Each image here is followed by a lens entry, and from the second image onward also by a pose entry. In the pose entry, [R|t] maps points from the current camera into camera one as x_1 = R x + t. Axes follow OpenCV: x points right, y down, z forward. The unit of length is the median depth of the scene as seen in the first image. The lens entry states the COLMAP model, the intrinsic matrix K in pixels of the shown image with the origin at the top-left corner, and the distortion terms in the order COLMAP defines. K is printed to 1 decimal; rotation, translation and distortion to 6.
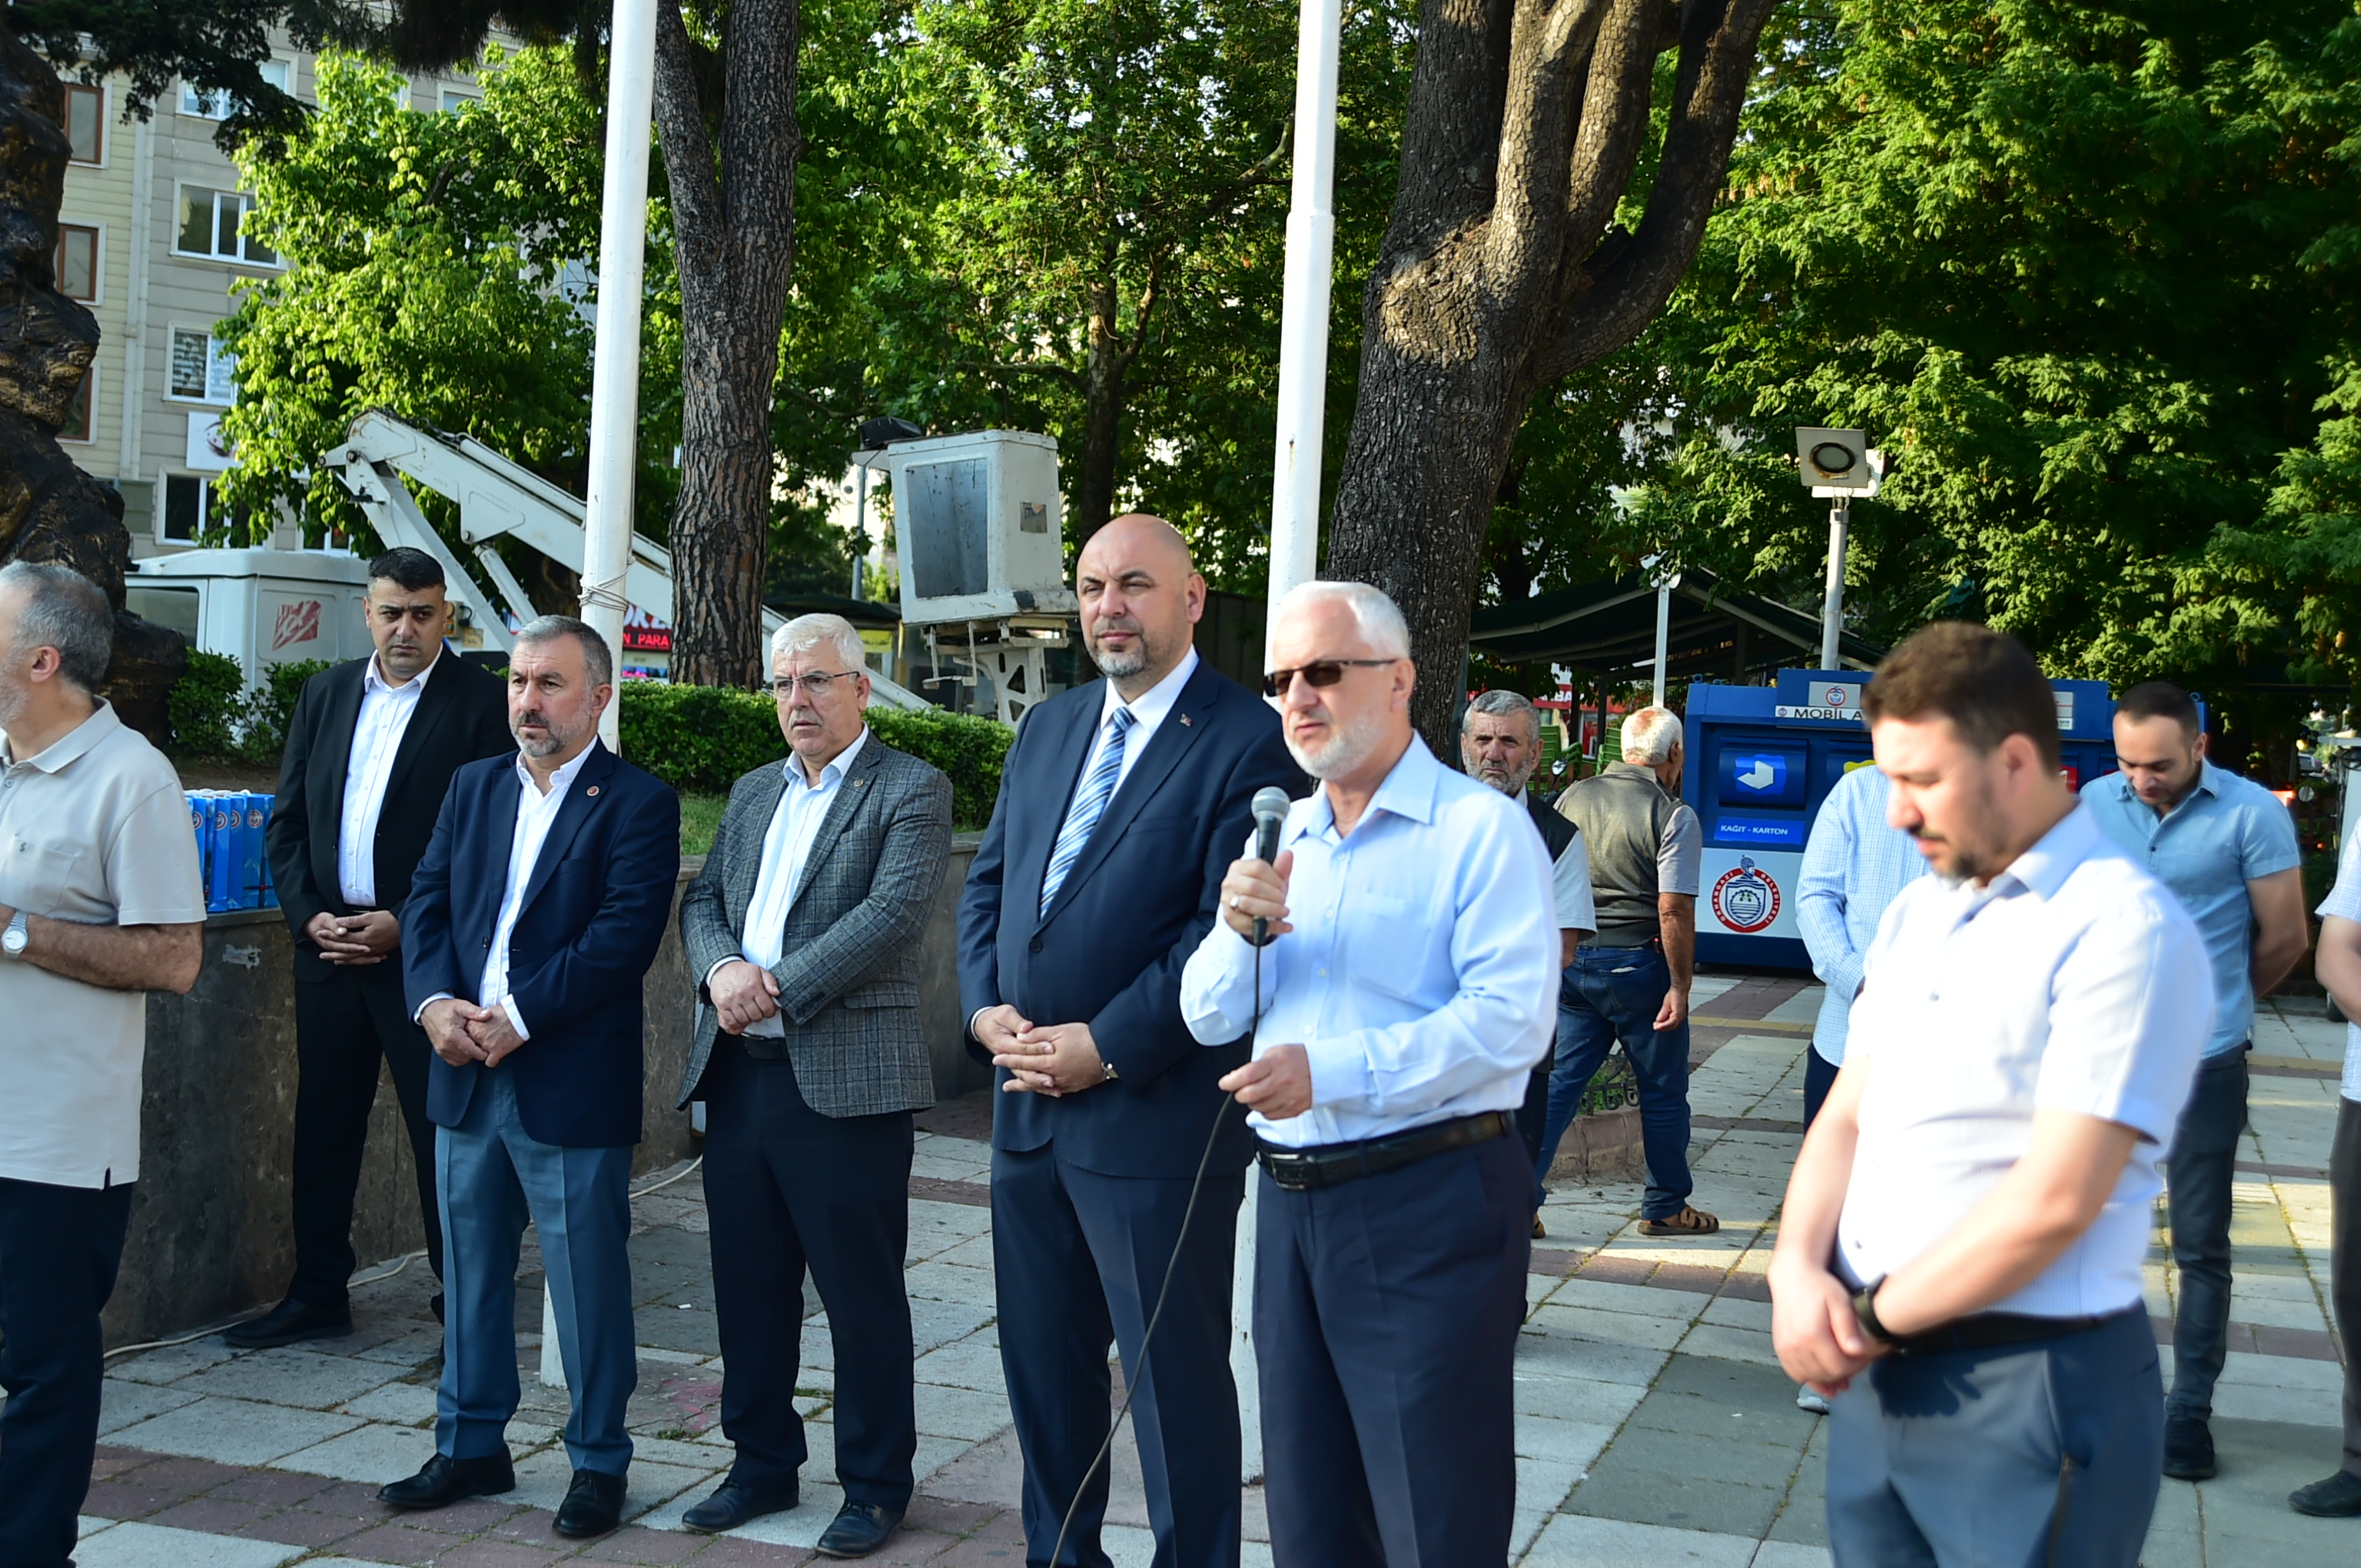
lens RADIAL K [[2939.5, 0, 1180.3], [0, 2939.5, 812.9], [0, 0, 1]] dist [-0.001858, -0.017508]
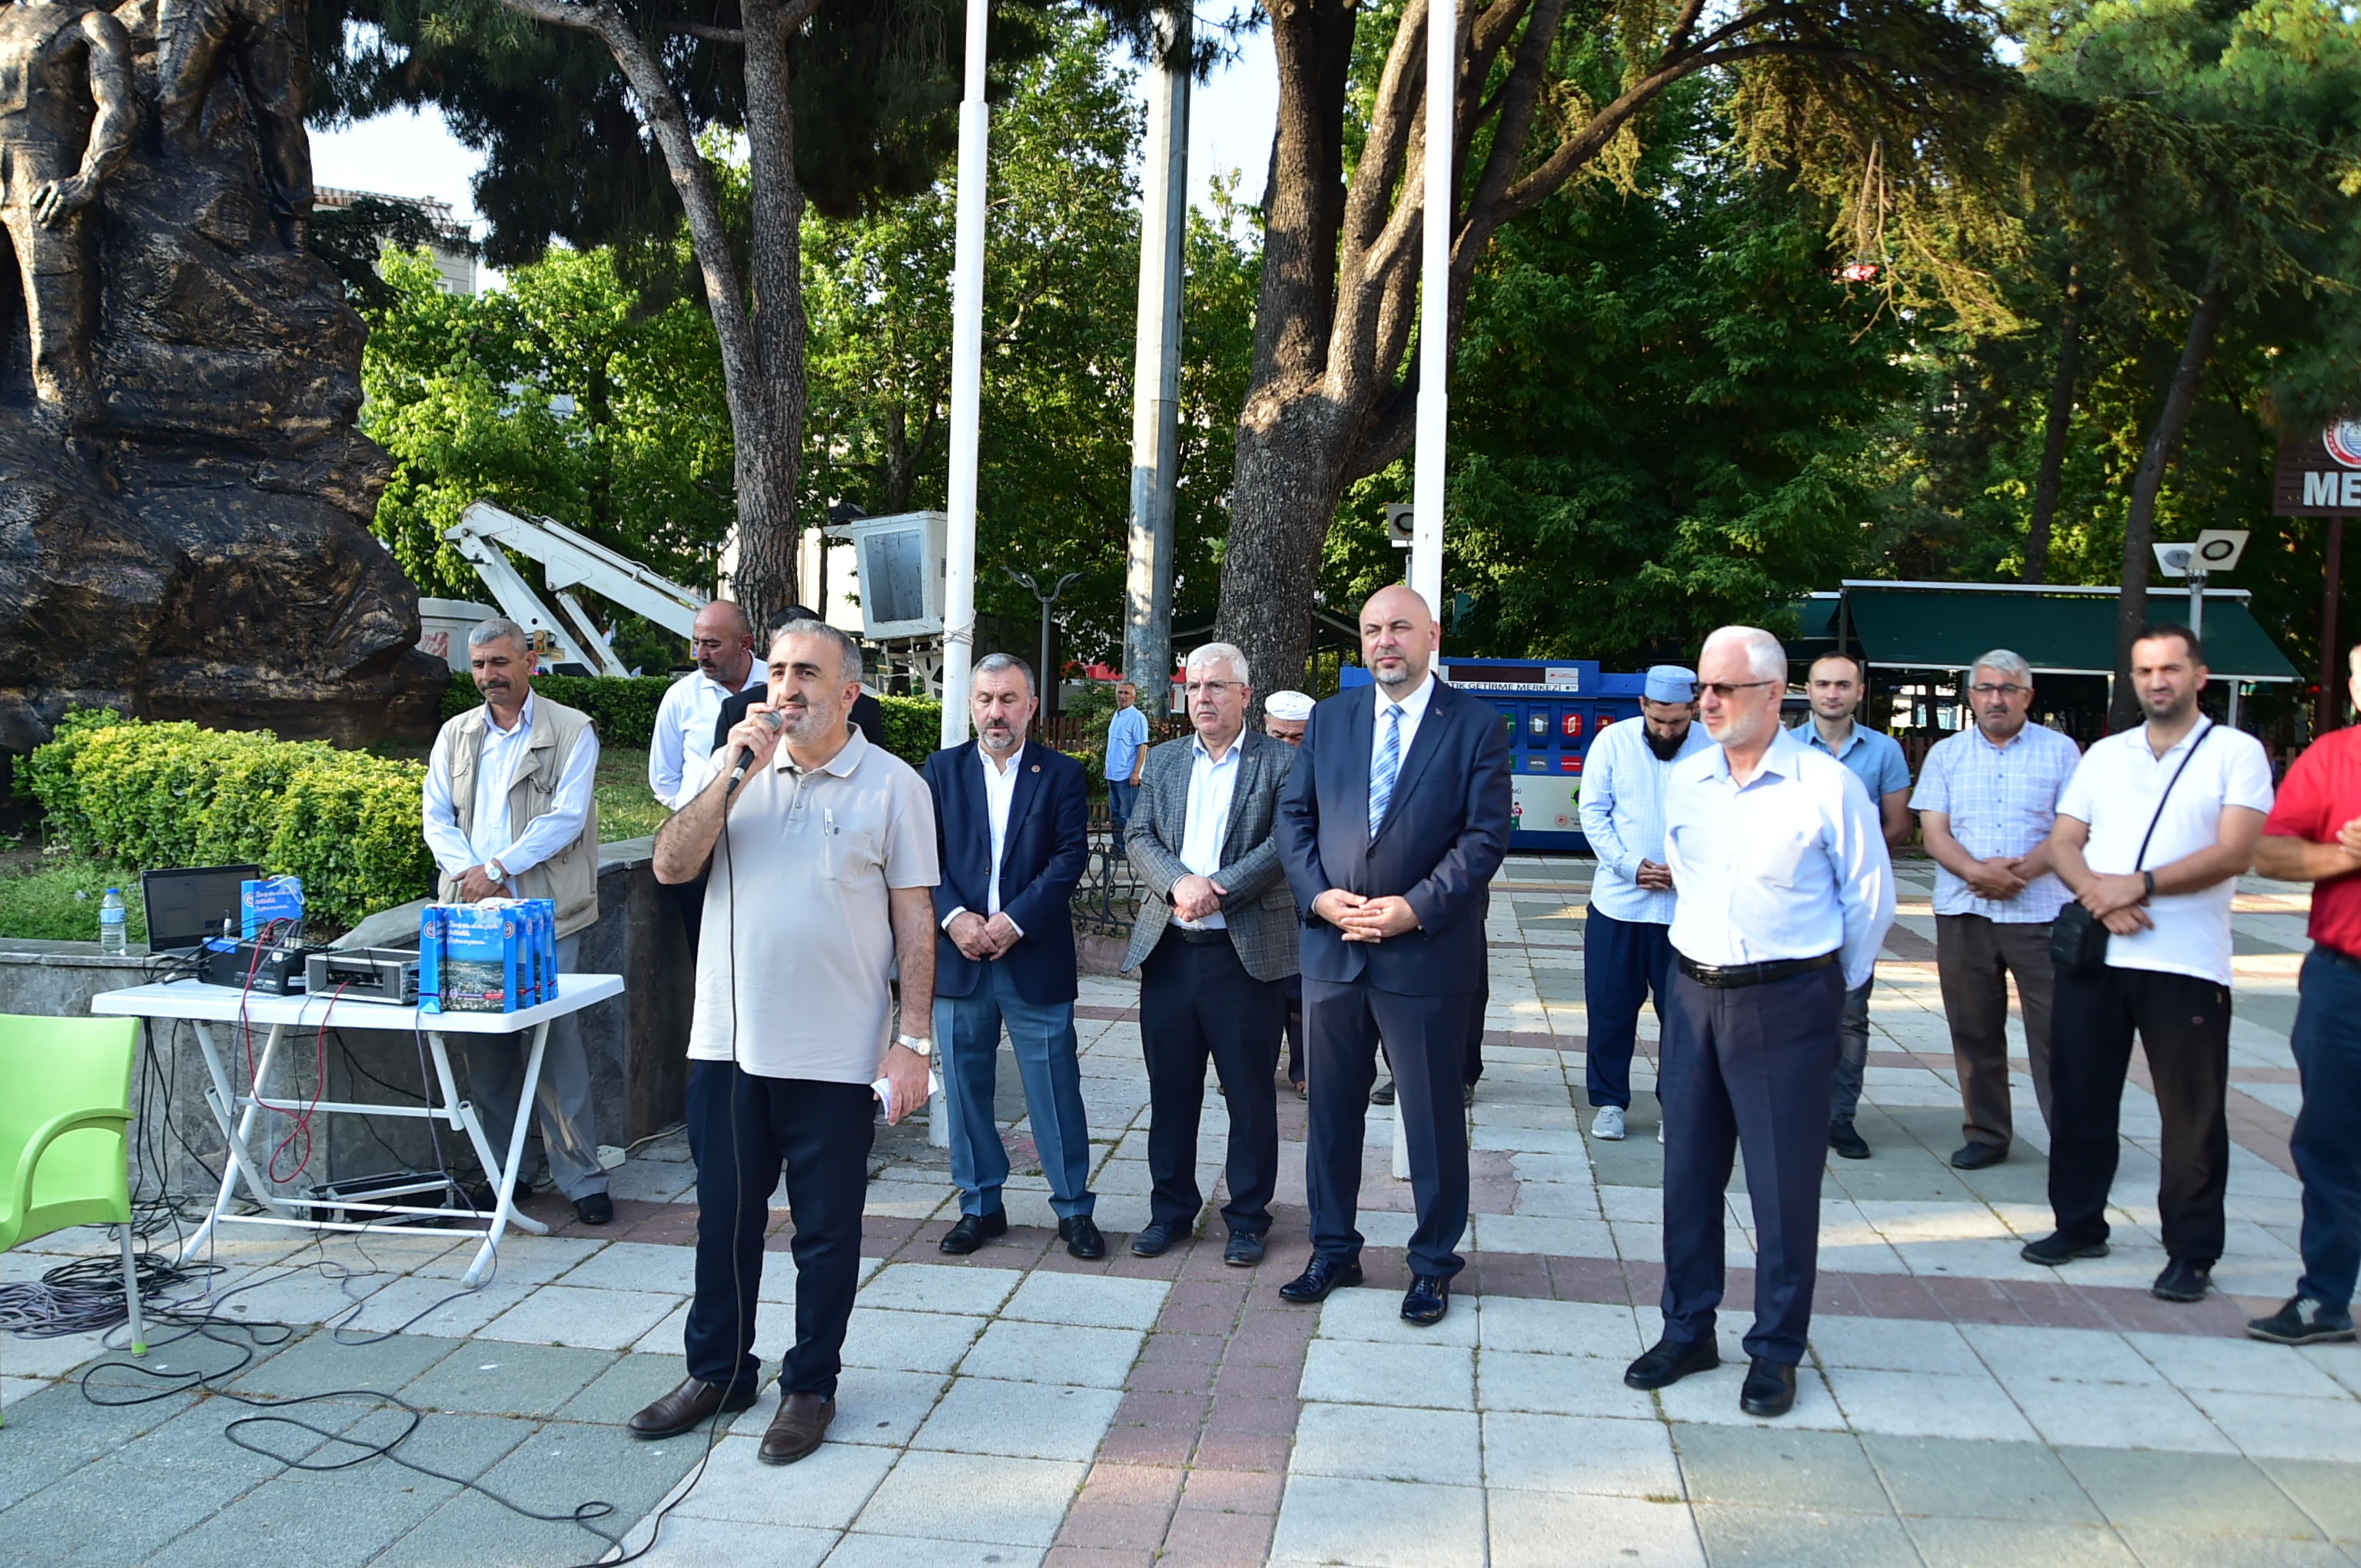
lens RADIAL K [[1922.0, 0, 1180.5], [0, 1922.0, 784.0], [0, 0, 1]] dist [-0.053045, 0.061846]
pose [[0.984388, -0.032129, 0.173053, -0.108924], [0.028899, 0.999359, 0.021151, -0.006280], [-0.173621, -0.015820, 0.984685, -0.003376]]
